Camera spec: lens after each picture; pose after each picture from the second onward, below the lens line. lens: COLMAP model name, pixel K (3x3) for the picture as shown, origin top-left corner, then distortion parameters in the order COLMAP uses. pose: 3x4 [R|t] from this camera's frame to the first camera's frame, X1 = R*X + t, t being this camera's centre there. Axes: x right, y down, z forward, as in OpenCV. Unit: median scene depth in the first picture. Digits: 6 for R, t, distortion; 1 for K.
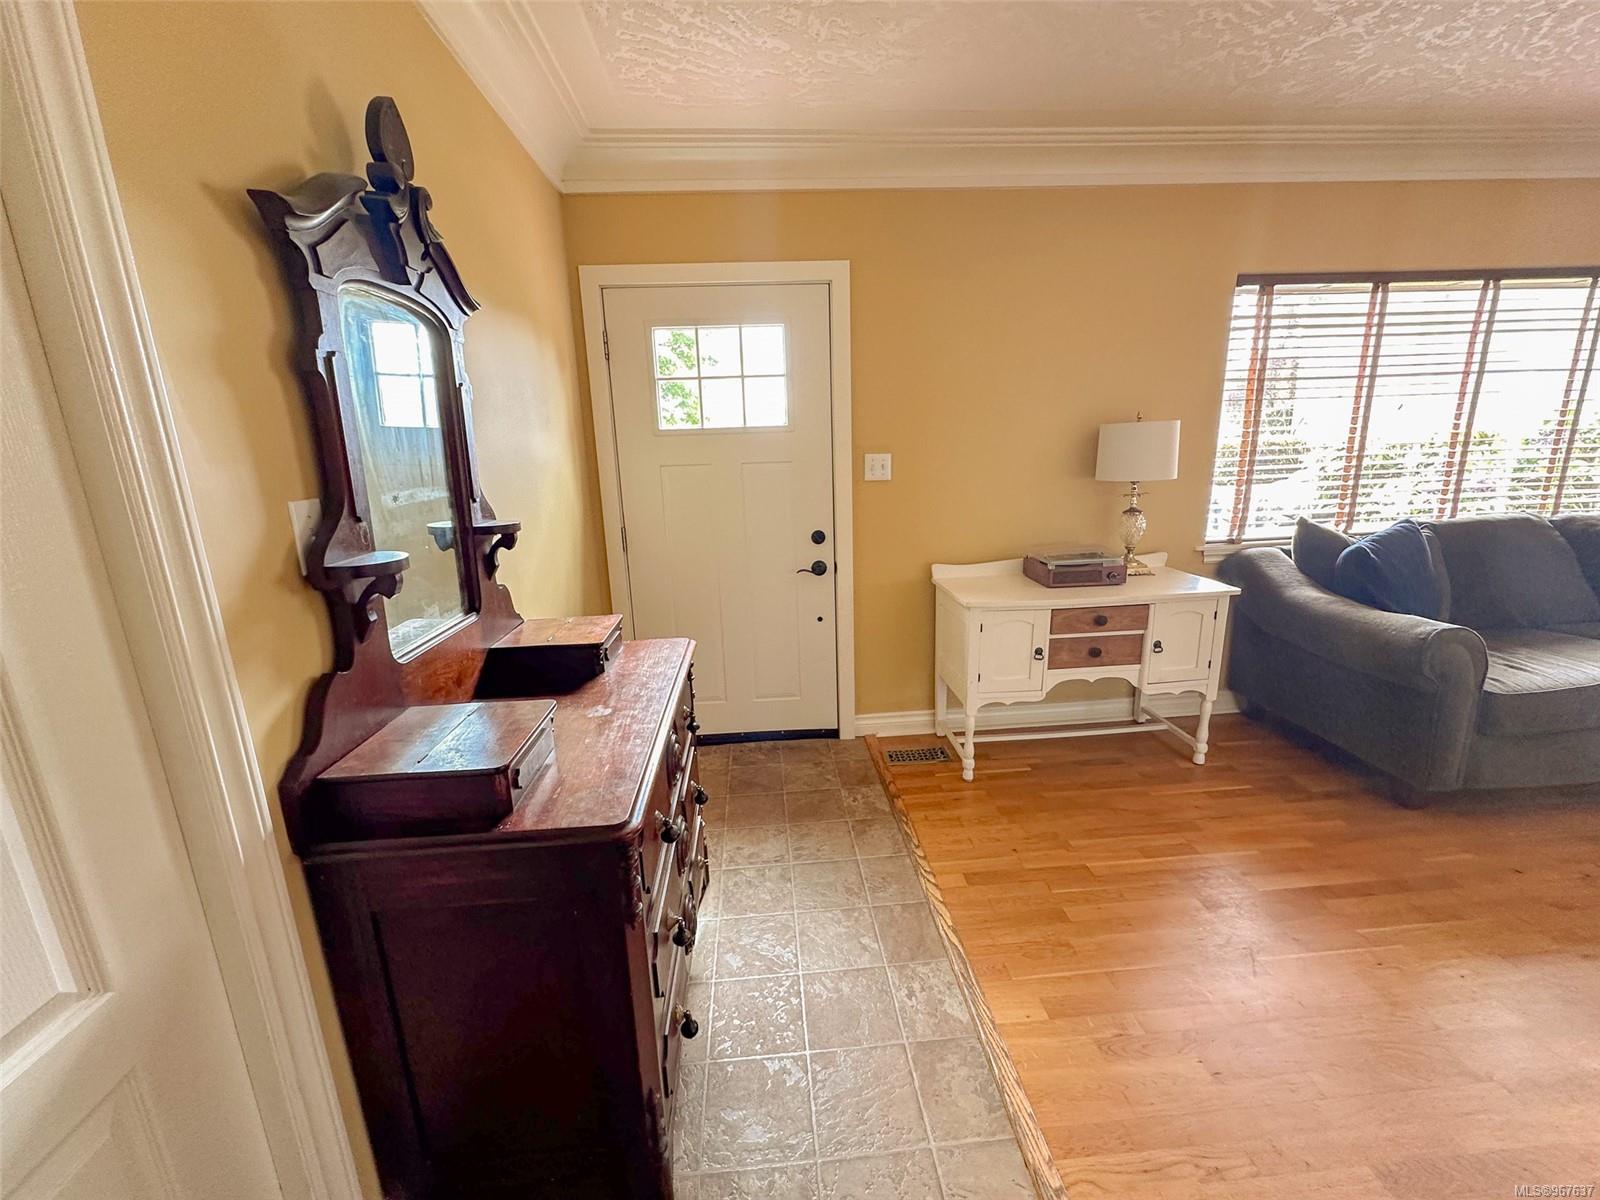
lens RADIAL K [[639.7, 0, 804.3], [0, 639.7, 599.5], [0, 0, 1]] dist [-0.004099, 0.000578]
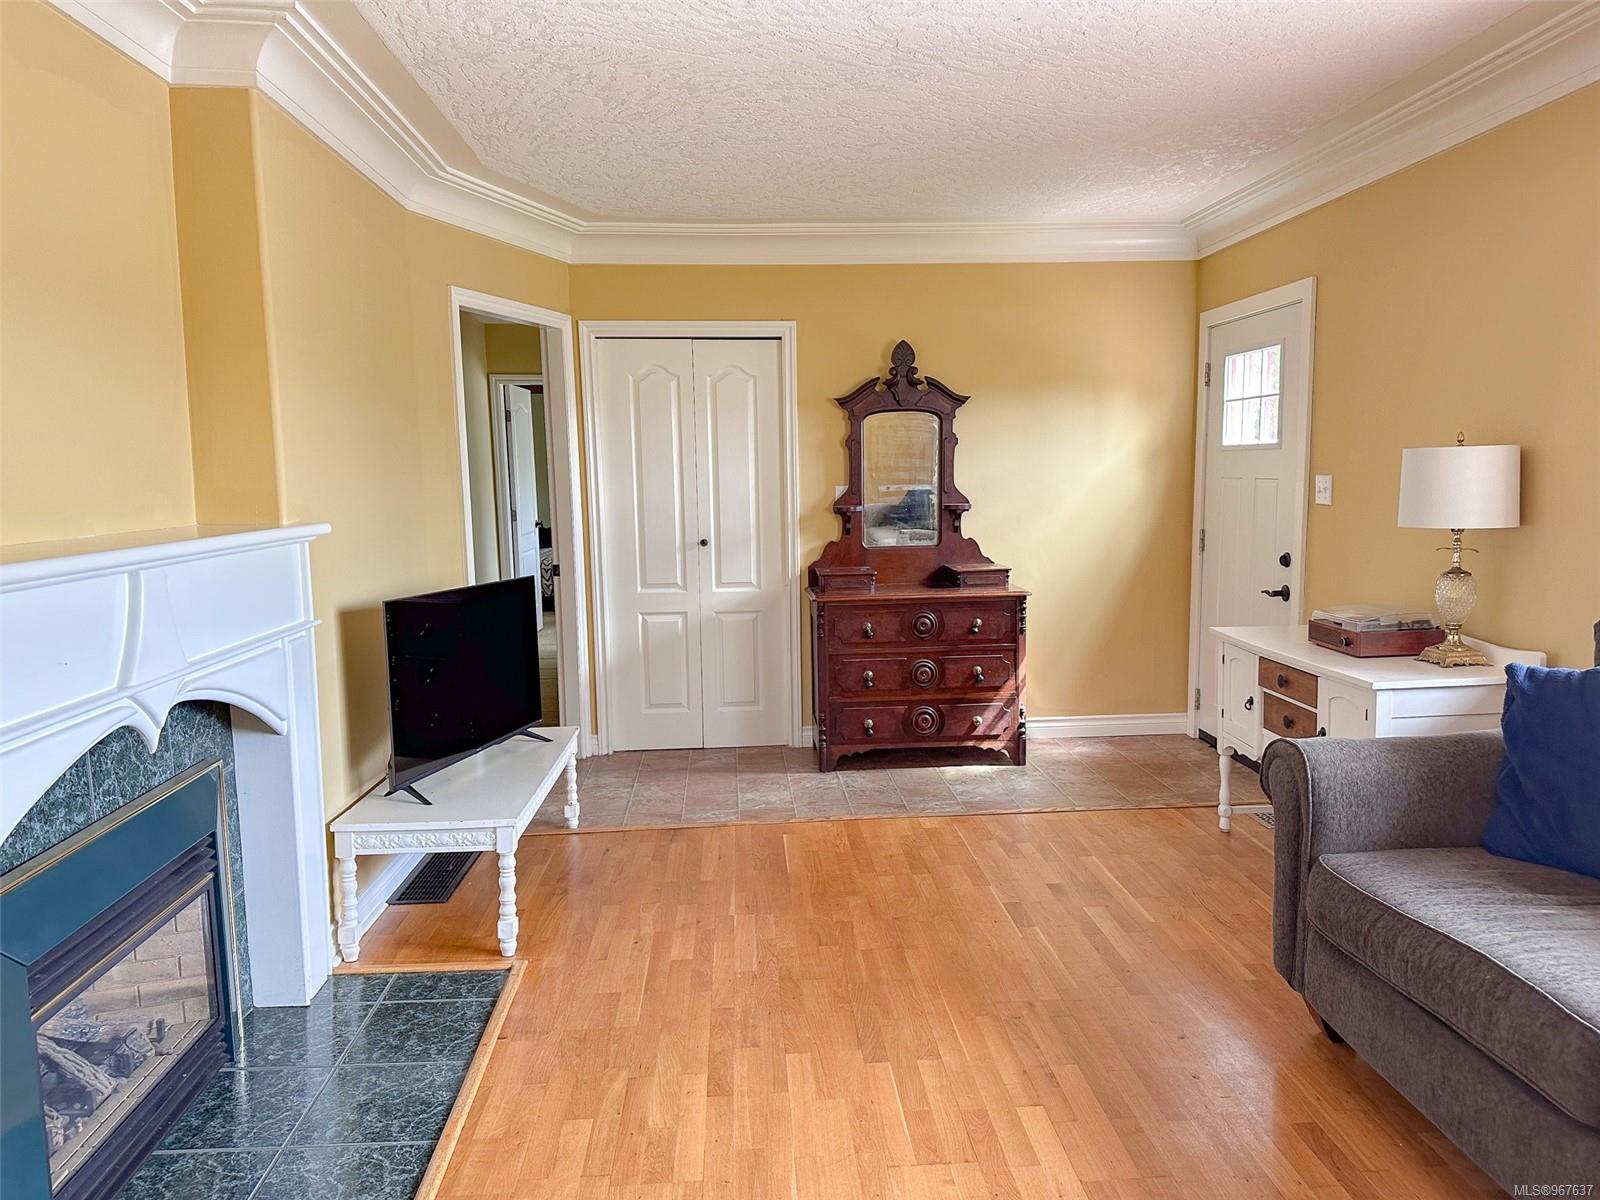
lens RADIAL K [[1143.4, 0, 797.4], [0, 1143.4, 635.2], [0, 0, 1]] dist [0.007847, -0.007021]
pose [[-0.018434, 0.178721, -0.983727, 1.788366], [-0.207890, 0.961706, 0.178616, -0.149186], [0.977978, 0.207800, 0.019426, 0.302489]]
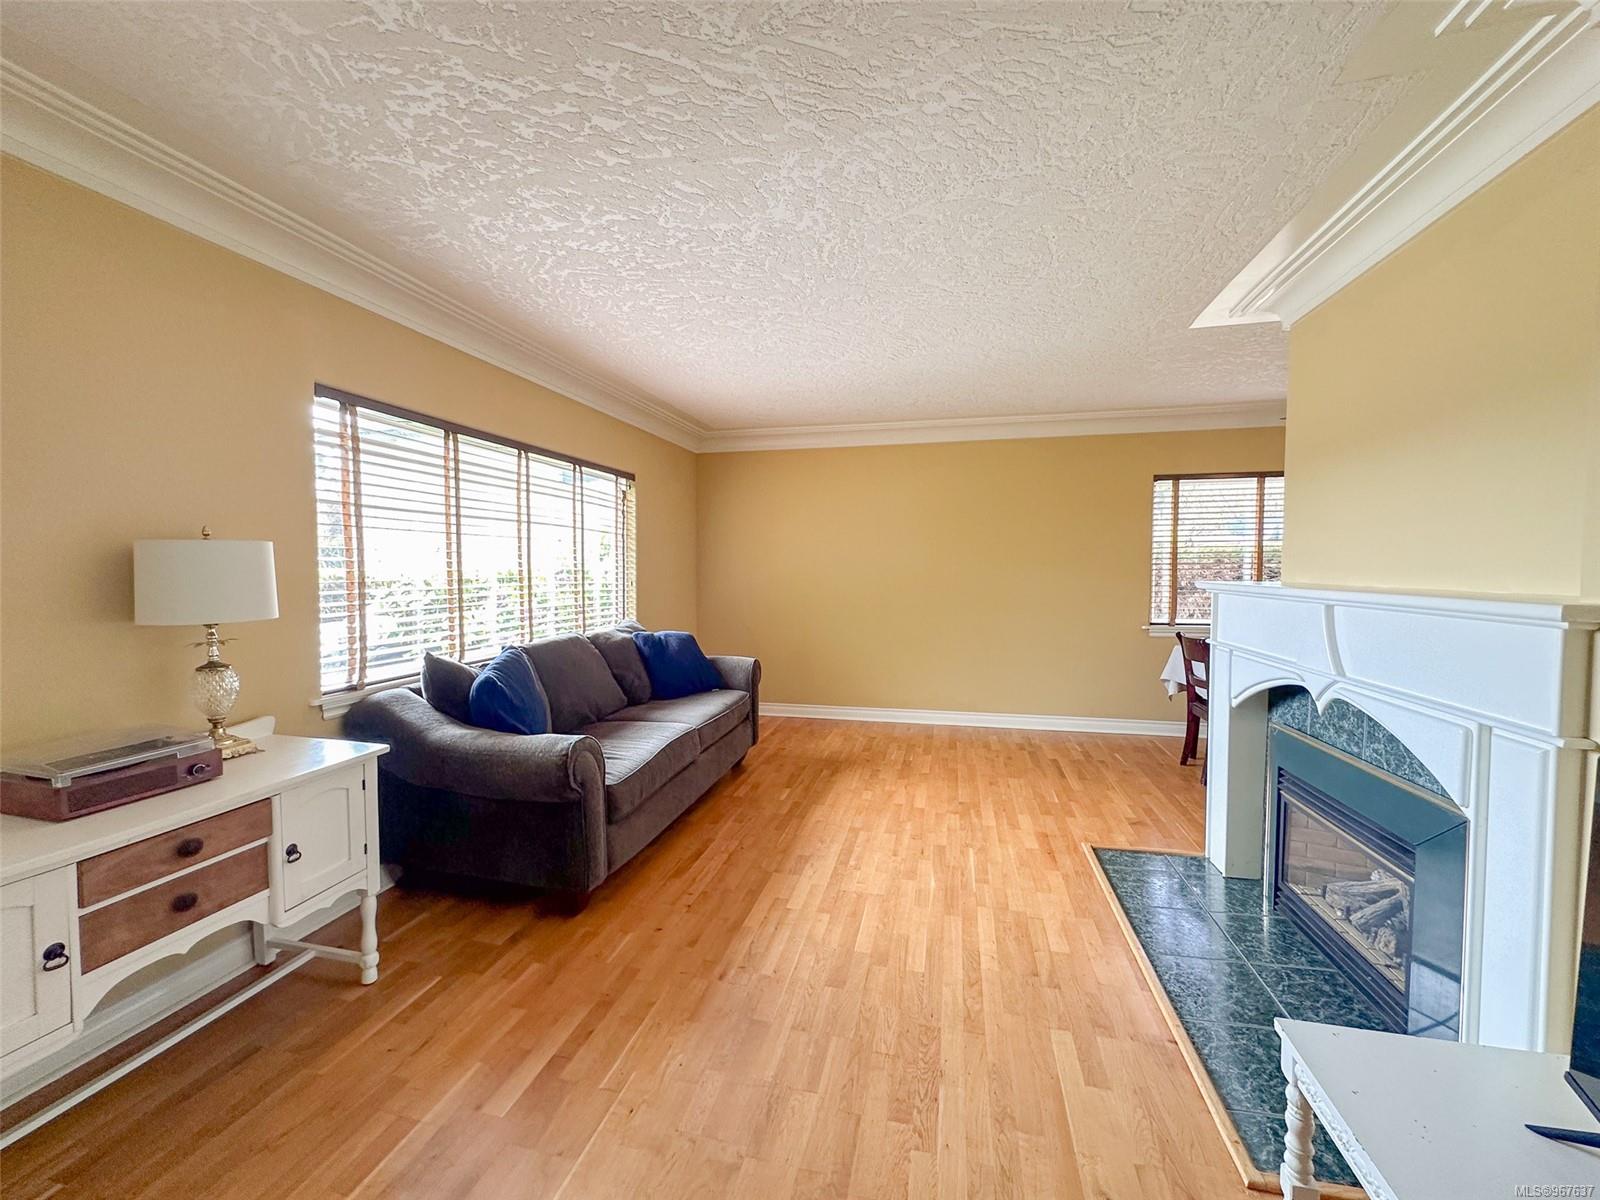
lens RADIAL K [[639.7, 0, 804.3], [0, 639.7, 599.5], [0, 0, 1]] dist [-0.004099, 0.000578]
pose [[0.297776, -0.012529, 0.954554, 0.051982], [0.208617, 0.976600, -0.052260, -0.041418], [-0.931562, 0.214698, 0.293422, 0.197880]]
